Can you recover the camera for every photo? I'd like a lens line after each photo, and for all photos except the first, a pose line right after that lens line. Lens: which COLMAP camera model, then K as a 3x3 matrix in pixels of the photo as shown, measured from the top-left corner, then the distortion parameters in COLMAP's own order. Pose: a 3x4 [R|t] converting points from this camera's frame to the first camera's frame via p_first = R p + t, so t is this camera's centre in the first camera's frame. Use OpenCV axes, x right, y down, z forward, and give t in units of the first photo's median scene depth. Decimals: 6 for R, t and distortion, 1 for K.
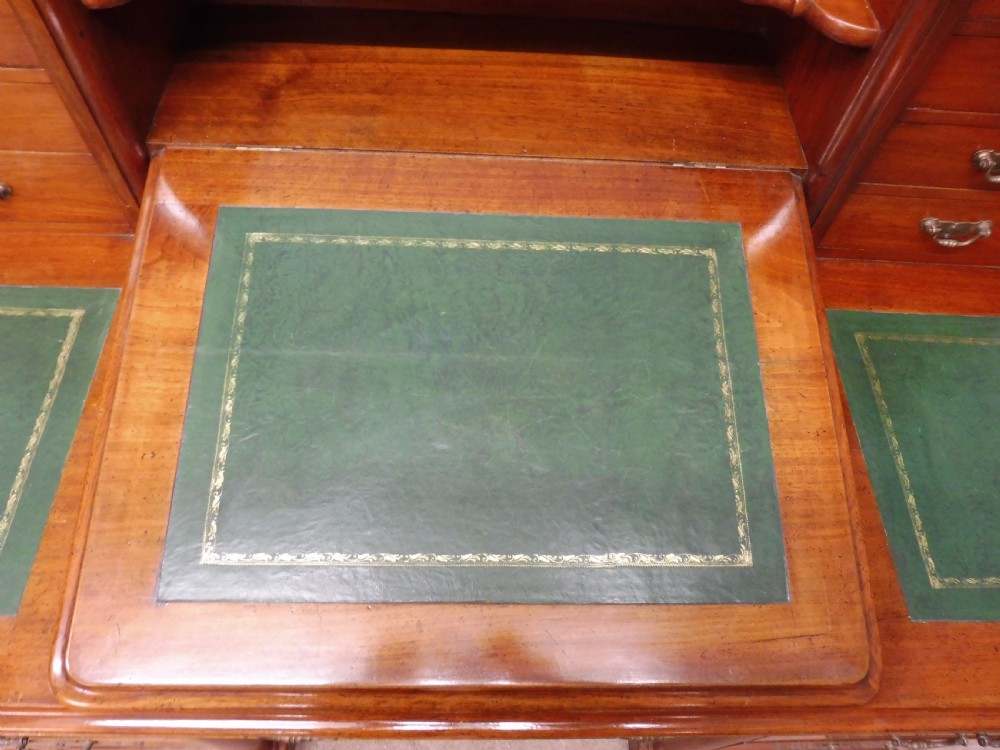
lens RADIAL K [[723.1, 0, 498.8], [0, 723.1, 381.7], [0, 0, 1]] dist [-0.055522, 0.027081]
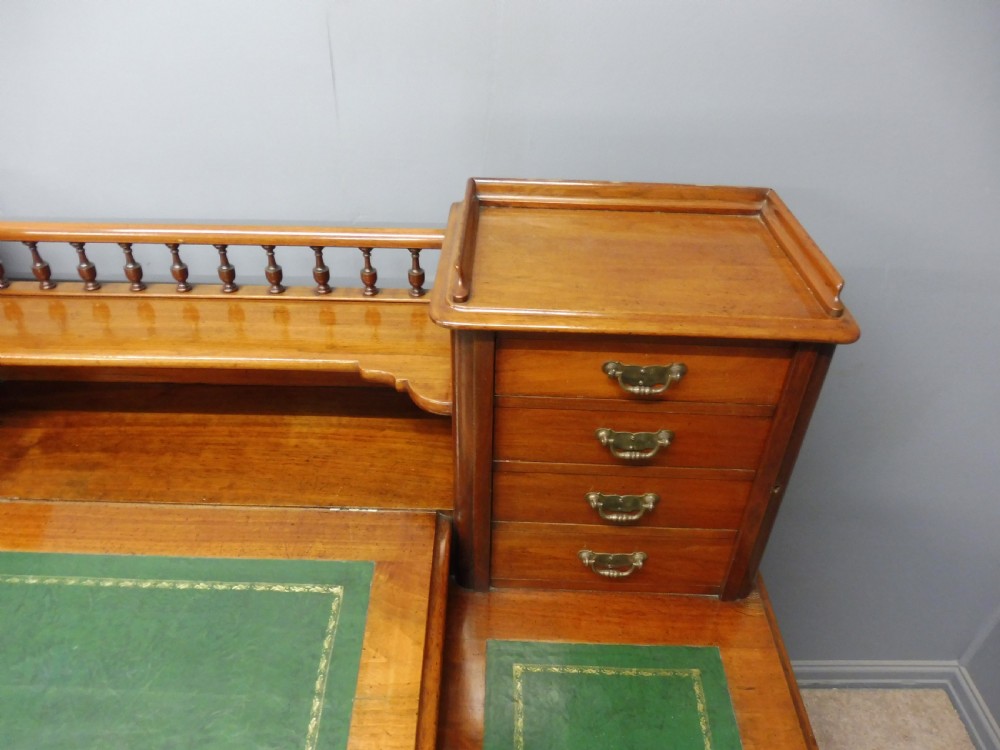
lens RADIAL K [[723.1, 0, 499.0], [0, 723.1, 379.2], [0, 0, 1]] dist [-0.055522, 0.027081]
pose [[0.998810, -0.020988, -0.044015, 0.590665], [0.001371, 0.914367, -0.404885, -0.028566], [0.048744, 0.404343, 0.913308, -0.124464]]
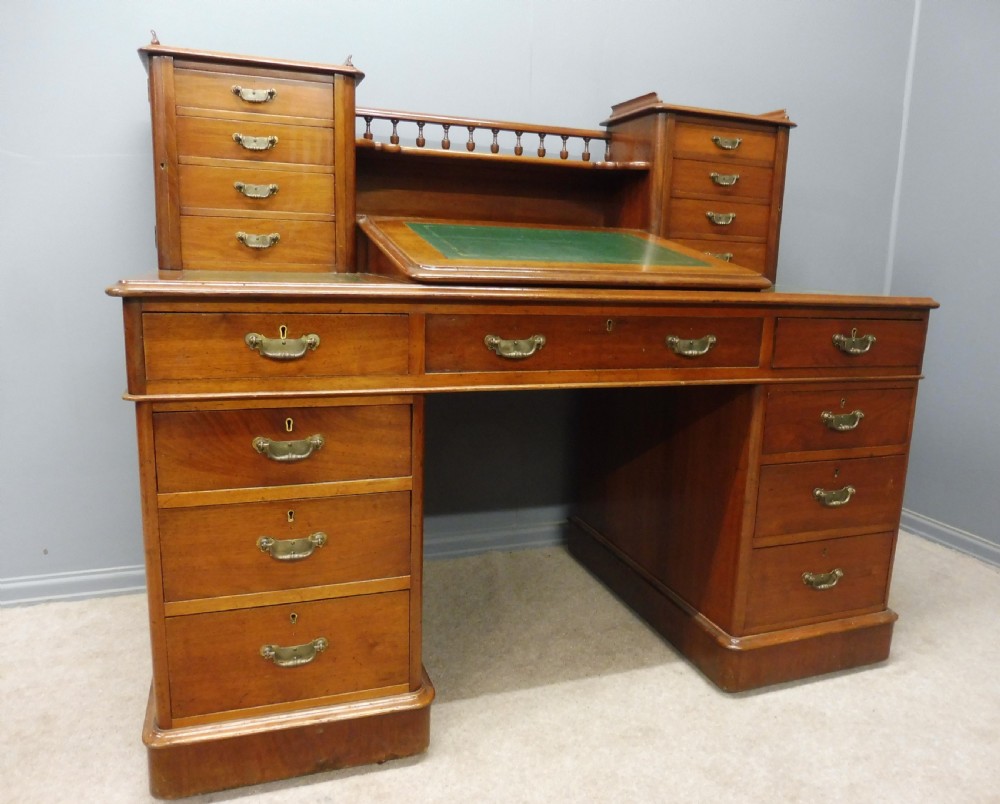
lens RADIAL K [[775.5, 0, 538.5], [0, 775.5, 404.9], [0, 0, 1]] dist [-0.057056, 0.028468]
pose [[0.935843, -0.095203, 0.339314, -0.809847], [0.312412, 0.669665, -0.673756, 1.699965], [-0.163083, 0.736536, 0.656444, -0.148471]]
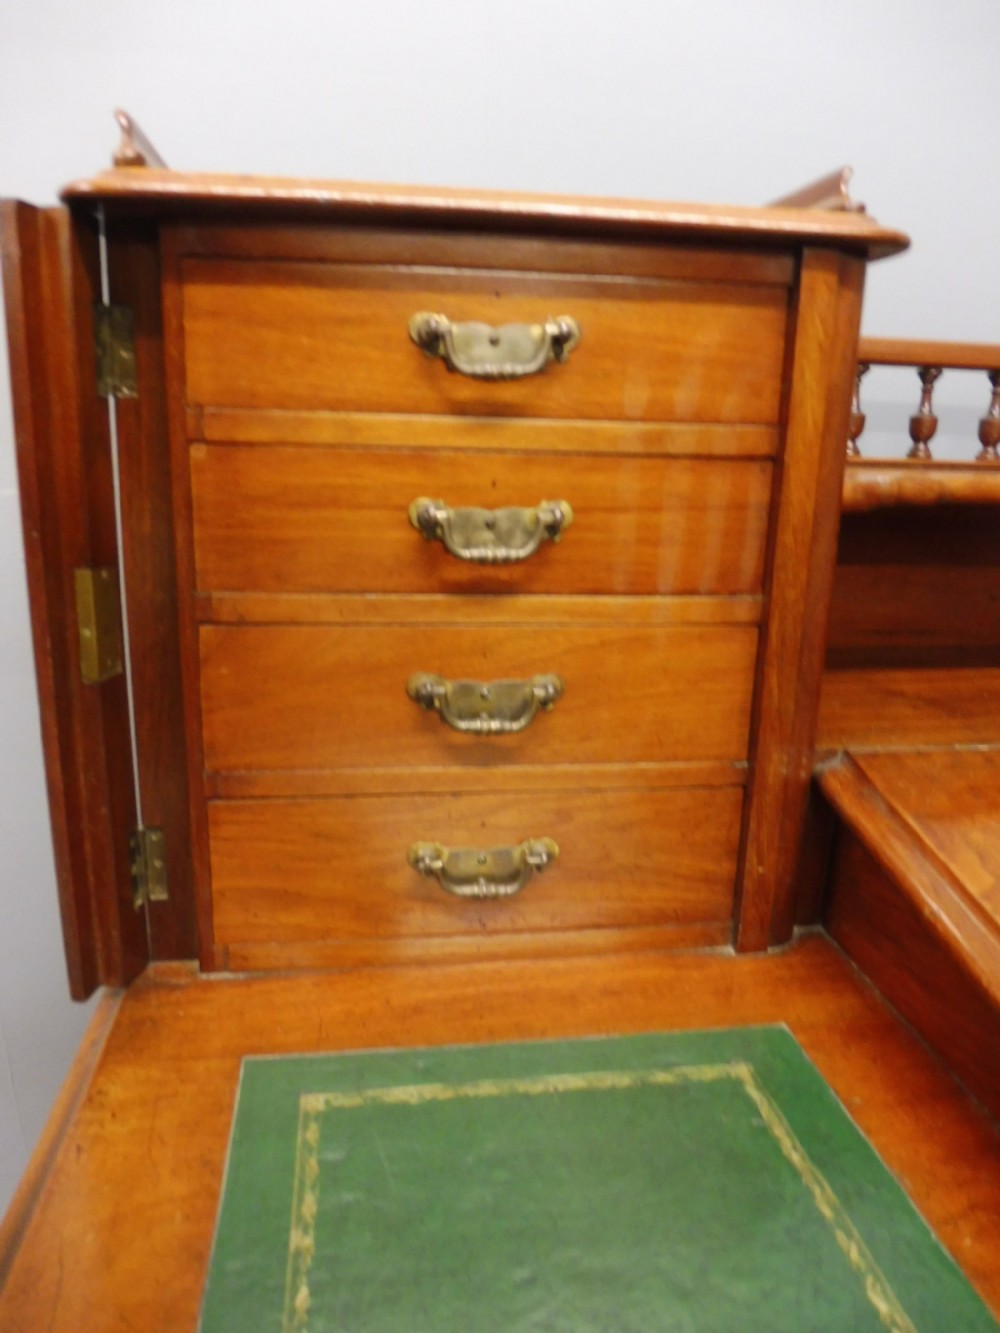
lens RADIAL K [[963.9, 0, 499.9], [0, 963.9, 668.4], [0, 0, 1]] dist [-0.055522, 0.027081]
pose [[0.991648, -0.064538, 0.111668, -0.832499], [0.123860, 0.717971, -0.684964, 0.126377], [-0.035968, 0.693075, 0.719968, 0.391293]]
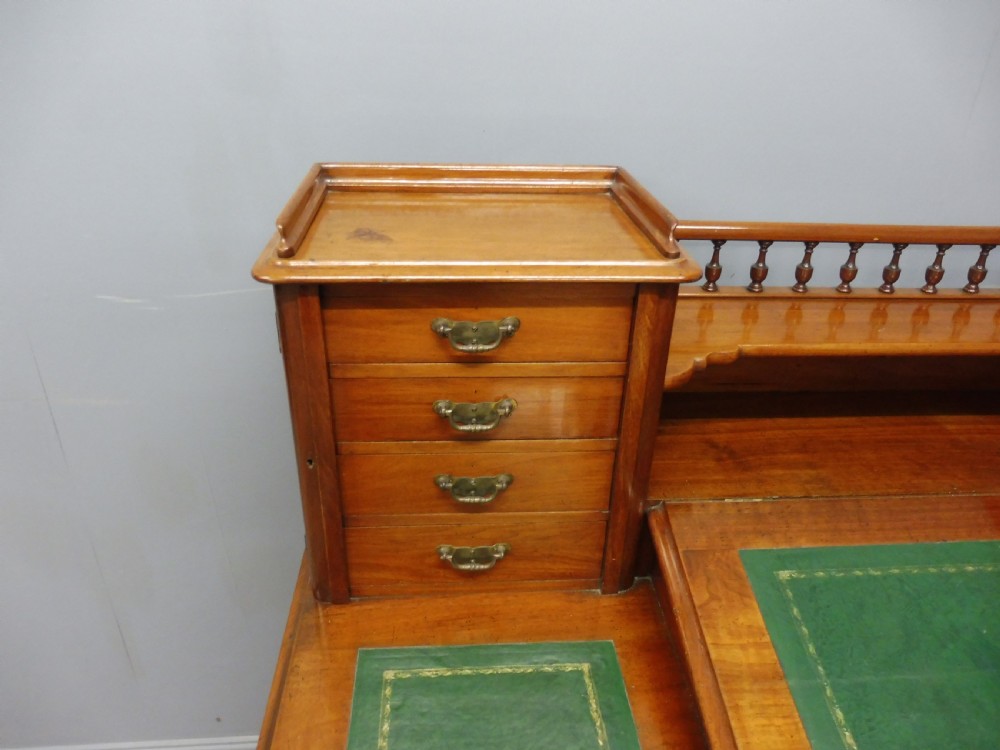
lens RADIAL K [[723.1, 0, 504.5], [0, 723.1, 377.5], [0, 0, 1]] dist [-0.055522, 0.027081]
pose [[0.997796, -0.054805, 0.037404, -0.749701], [0.066203, 0.860154, -0.505719, 0.059713], [-0.004458, 0.507081, 0.861887, -0.082989]]
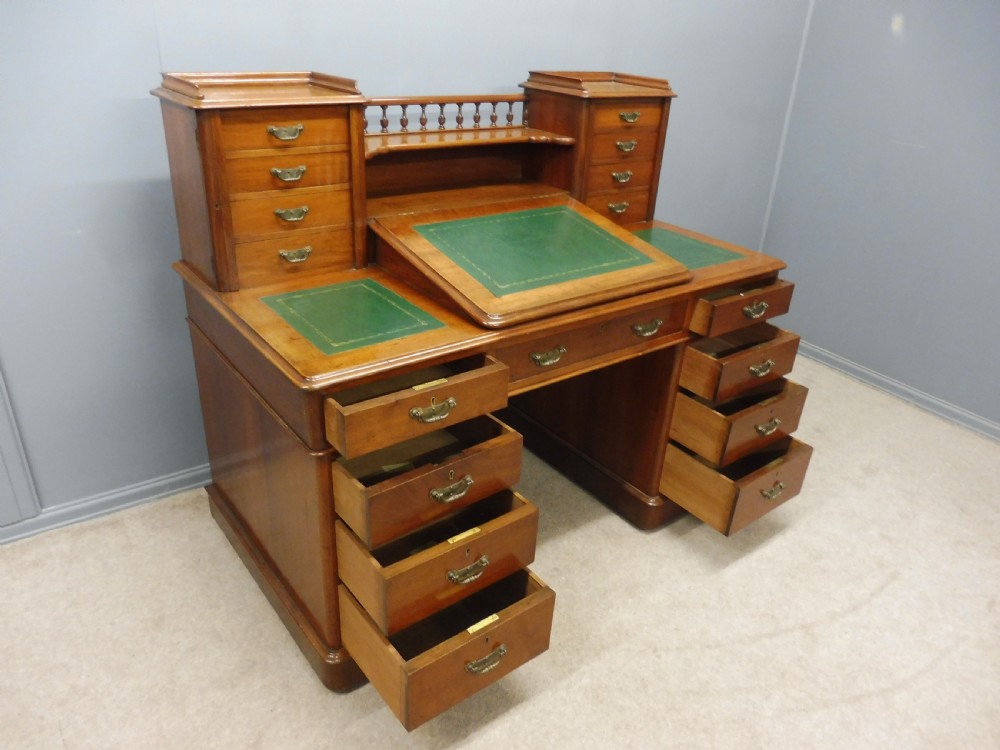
lens RADIAL K [[723.1, 0, 501.0], [0, 723.1, 376.8], [0, 0, 1]] dist [-0.055522, 0.027081]
pose [[0.801018, -0.286828, 0.525452, -1.580060], [0.509943, 0.786699, -0.347941, 1.193518], [-0.313574, 0.546657, 0.776426, -0.774691]]
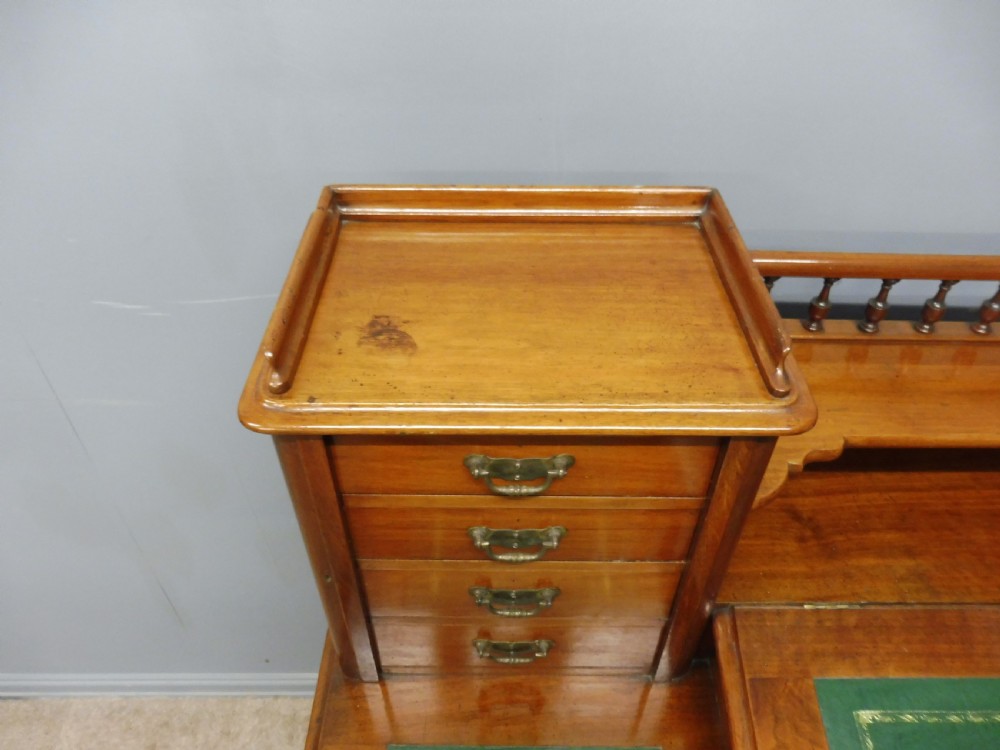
lens RADIAL K [[723.1, 0, 505.8], [0, 723.1, 378.7], [0, 0, 1]] dist [-0.055522, 0.027081]
pose [[0.998637, -0.025632, -0.045460, -0.725543], [0.011175, 0.955902, -0.293474, -0.343230], [0.050977, 0.292566, 0.954886, -0.051778]]
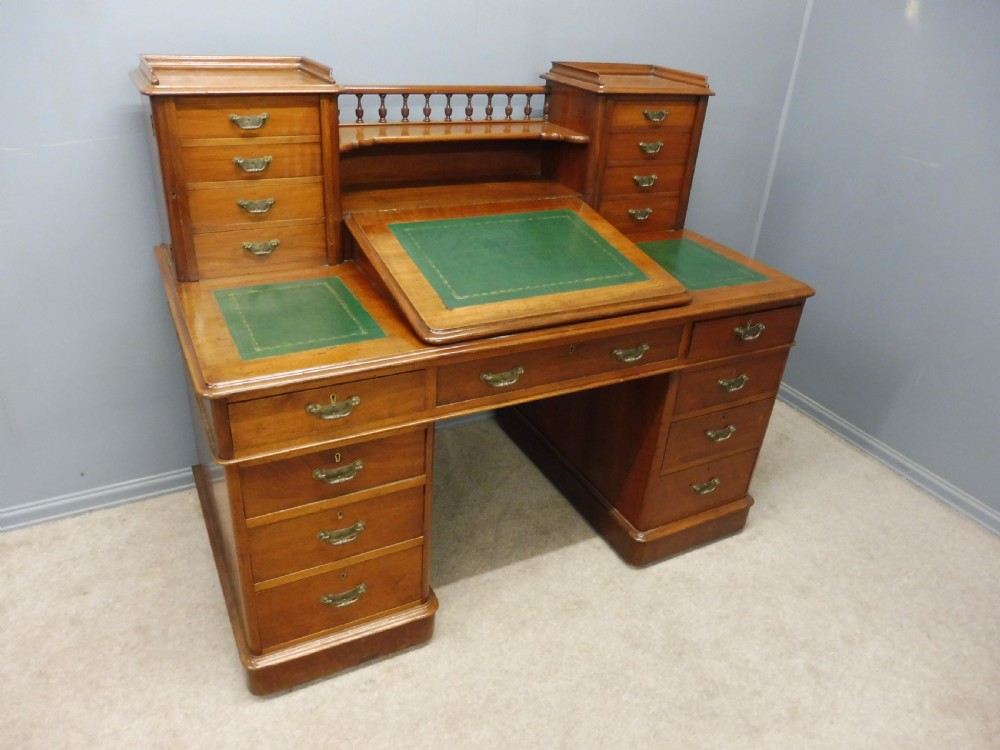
lens RADIAL K [[723.1, 0, 501.0], [0, 723.1, 374.7], [0, 0, 1]] dist [-0.055522, 0.027081]
pose [[0.889863, -0.219350, 0.400036, -1.091684], [0.383255, 0.835094, -0.394631, 1.244594], [-0.247506, 0.504484, 0.827186, -0.822857]]
